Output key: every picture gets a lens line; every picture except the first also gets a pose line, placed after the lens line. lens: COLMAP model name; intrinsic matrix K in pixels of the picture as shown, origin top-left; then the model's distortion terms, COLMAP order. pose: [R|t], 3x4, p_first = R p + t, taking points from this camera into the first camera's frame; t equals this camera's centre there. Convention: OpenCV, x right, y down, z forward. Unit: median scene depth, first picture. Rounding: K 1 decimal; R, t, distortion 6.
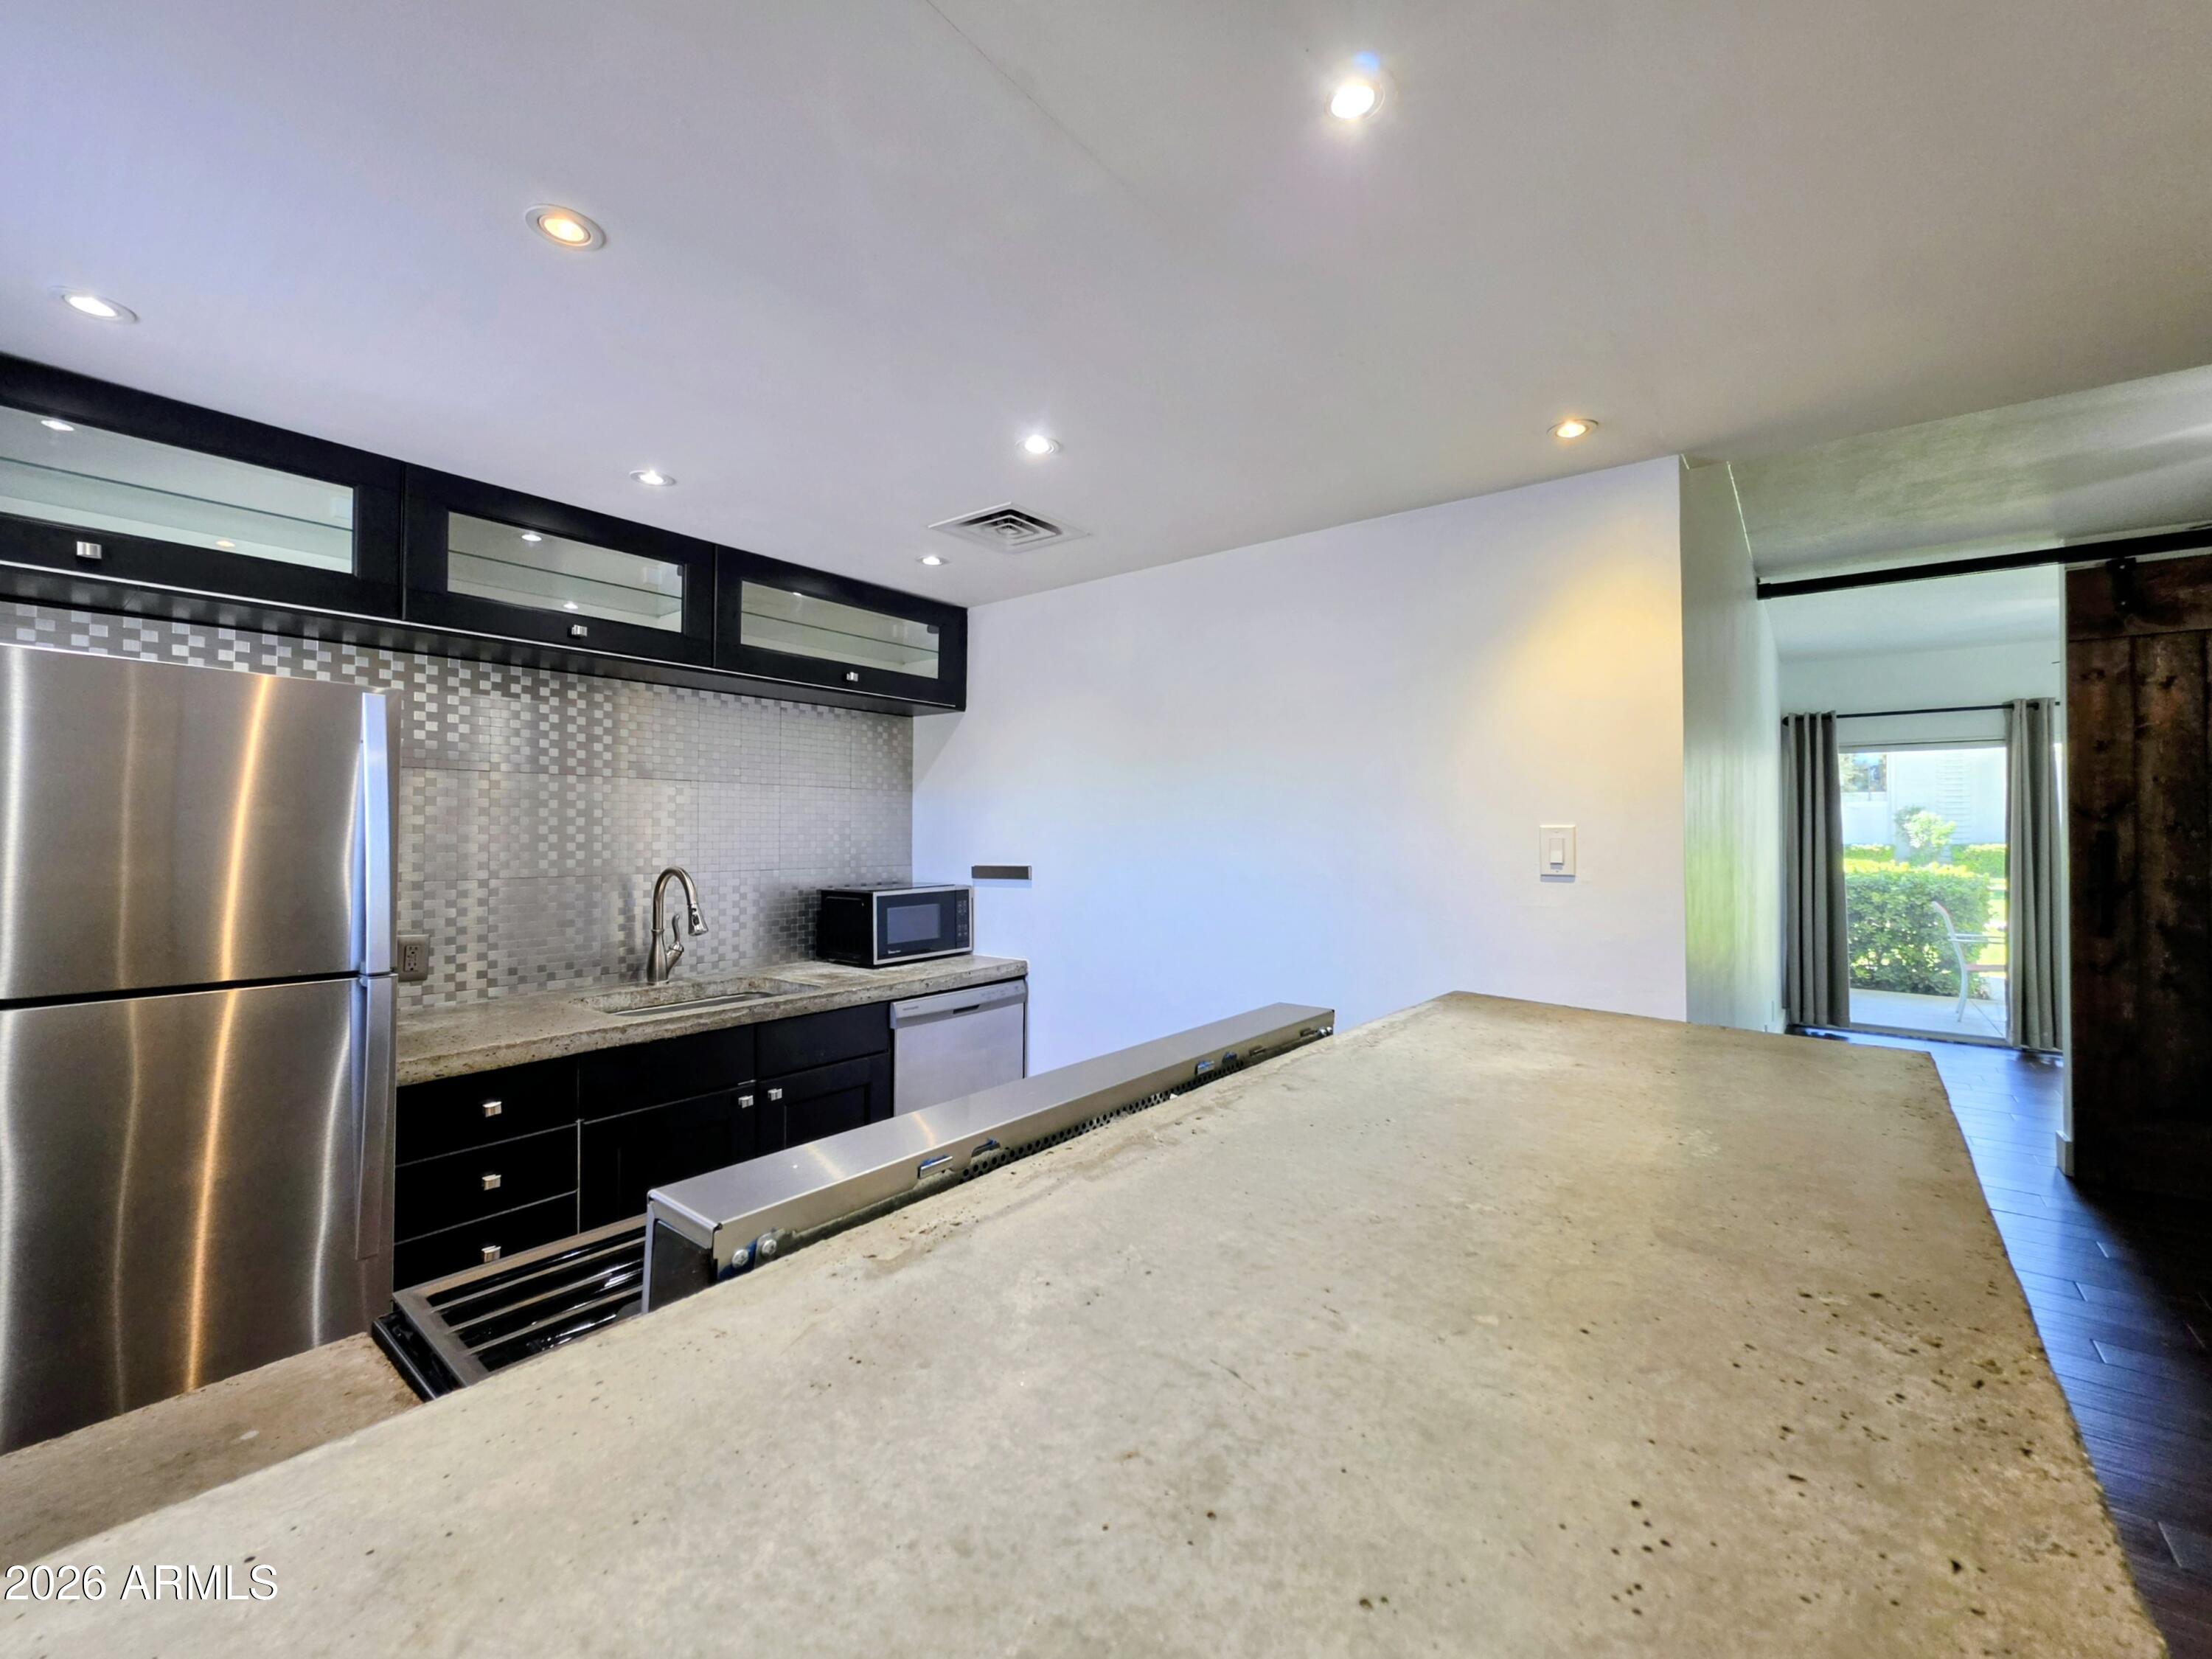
lens RADIAL K [[900.6, 0, 1113.9], [0, 900.6, 820.5], [0, 0, 1]] dist [0.001894, 0.000239]
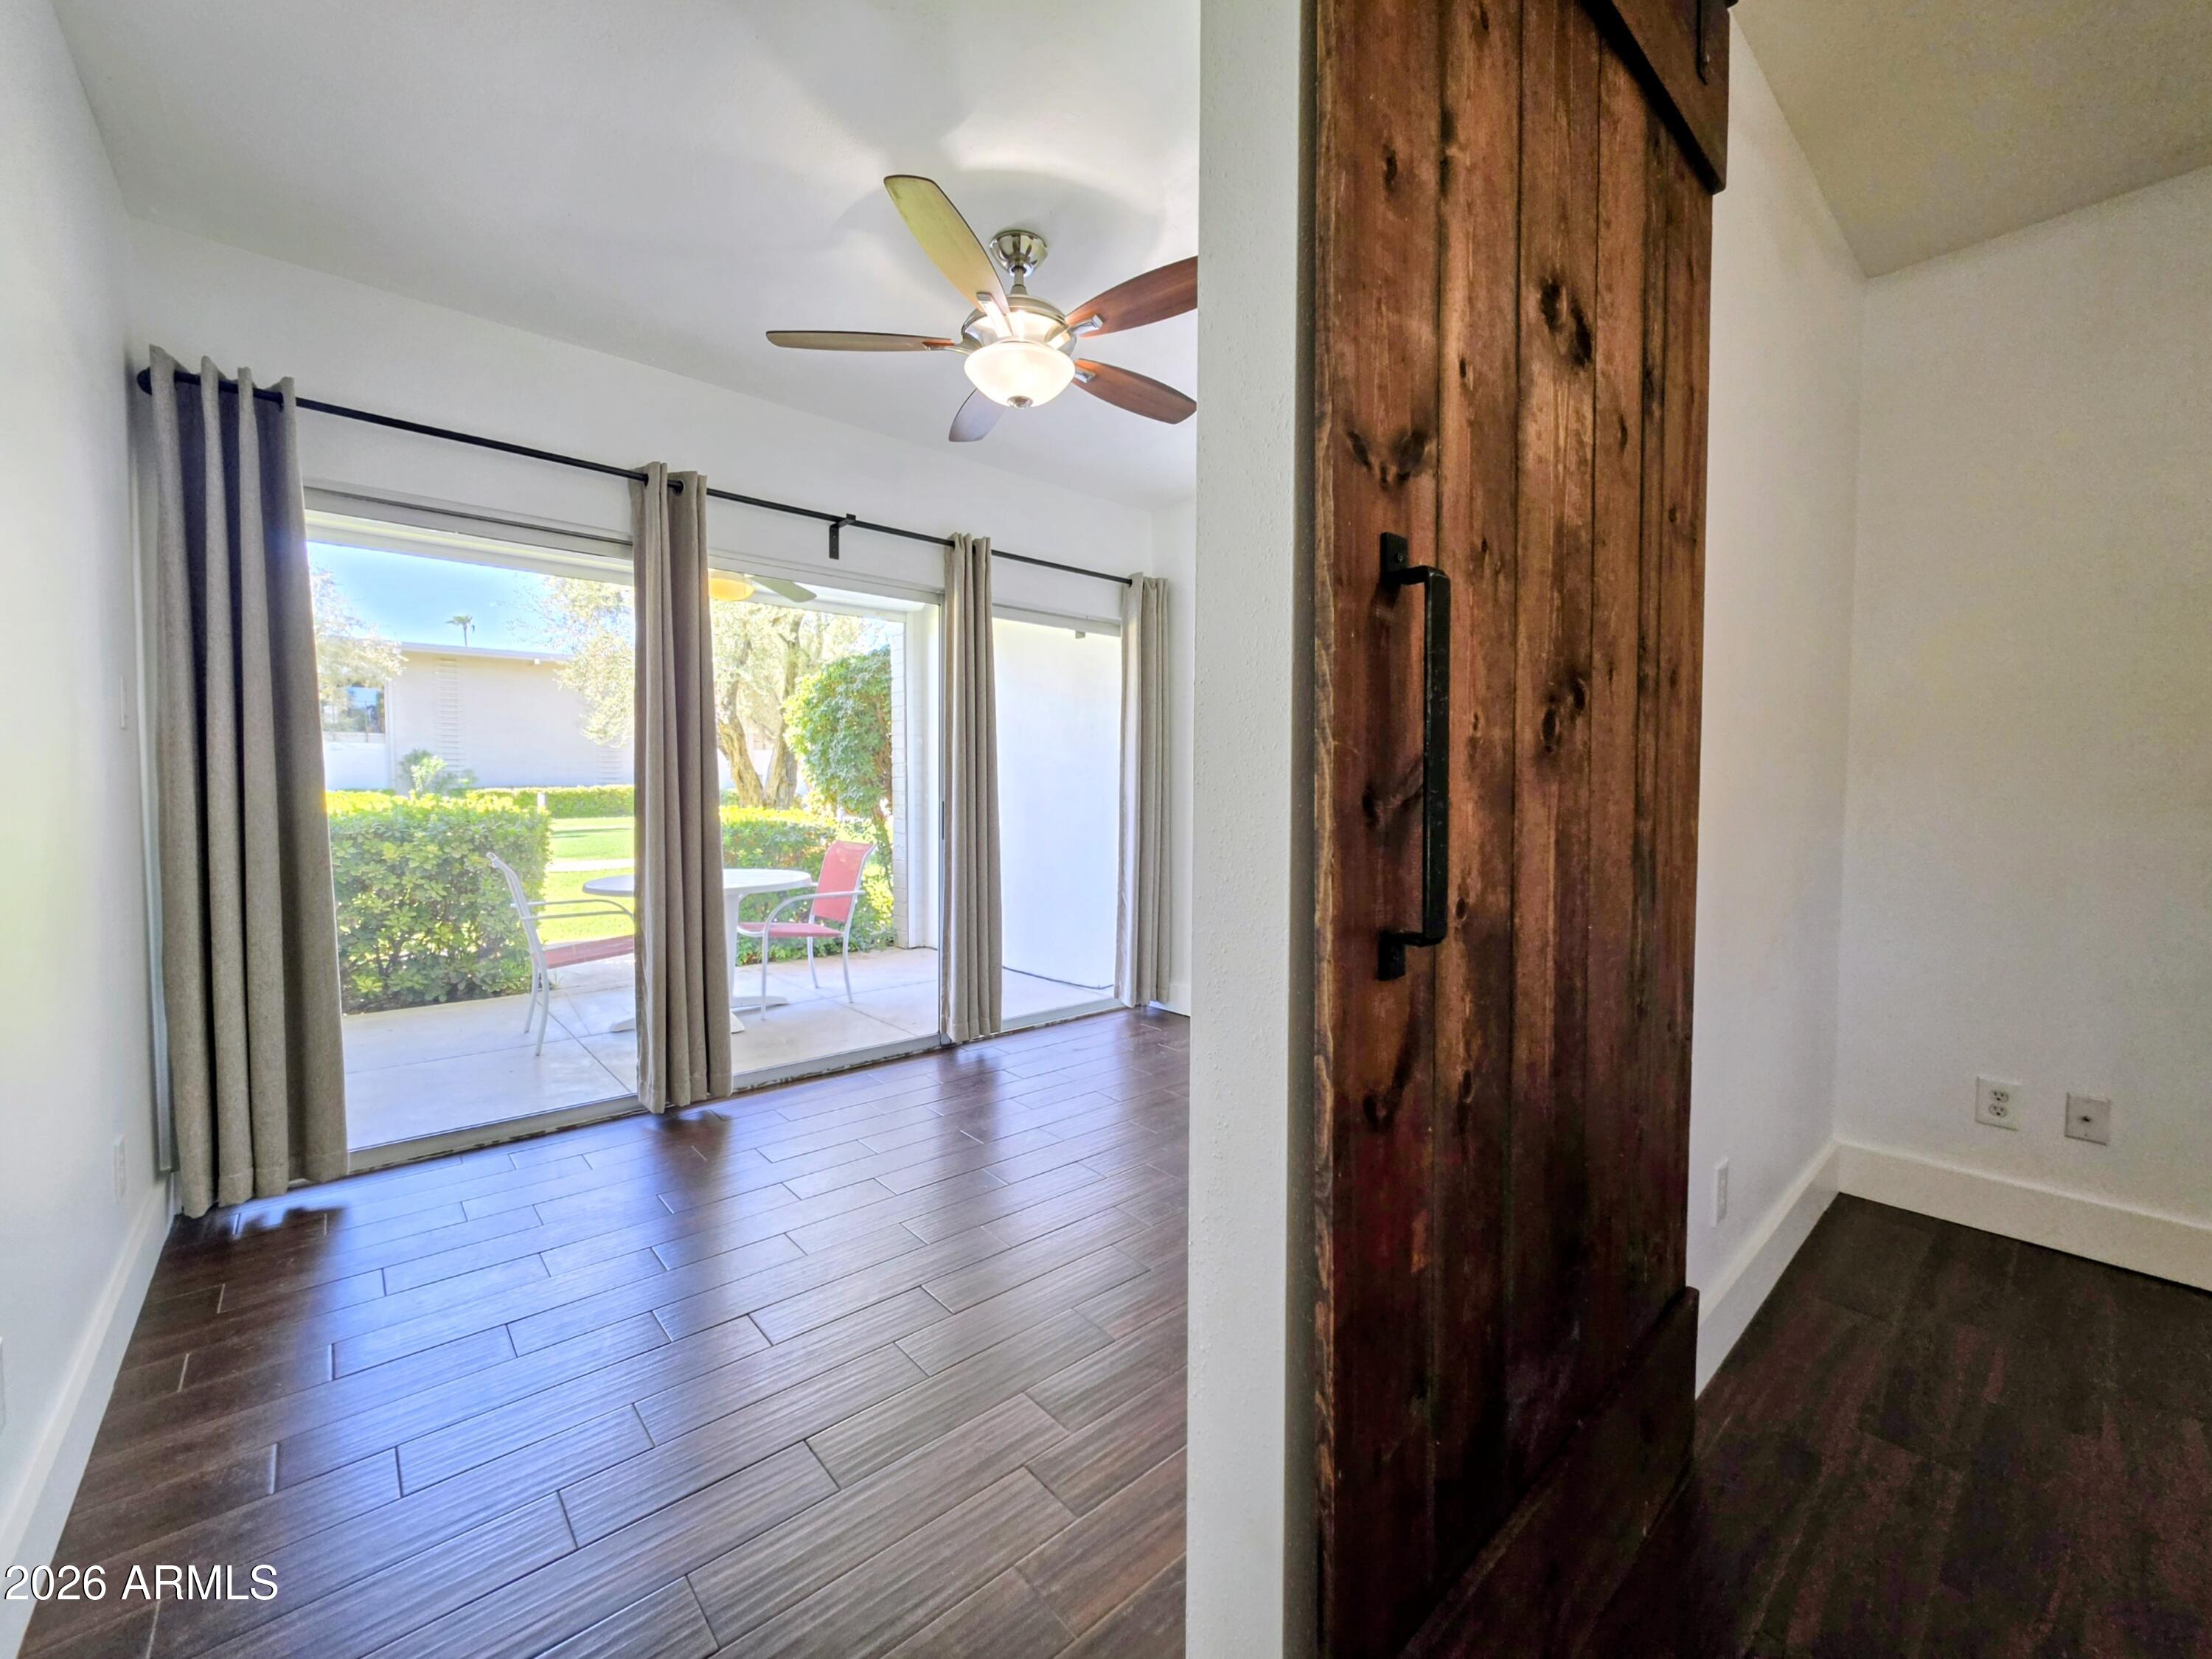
lens RADIAL K [[900.6, 0, 1113.9], [0, 900.6, 820.5], [0, 0, 1]] dist [0.001894, 0.000239]
pose [[0.181106, -0.039526, 0.982669, 0.833354], [-0.016442, 0.998931, 0.043211, 0.075650], [-0.983326, -0.023983, 0.180263, 1.012948]]
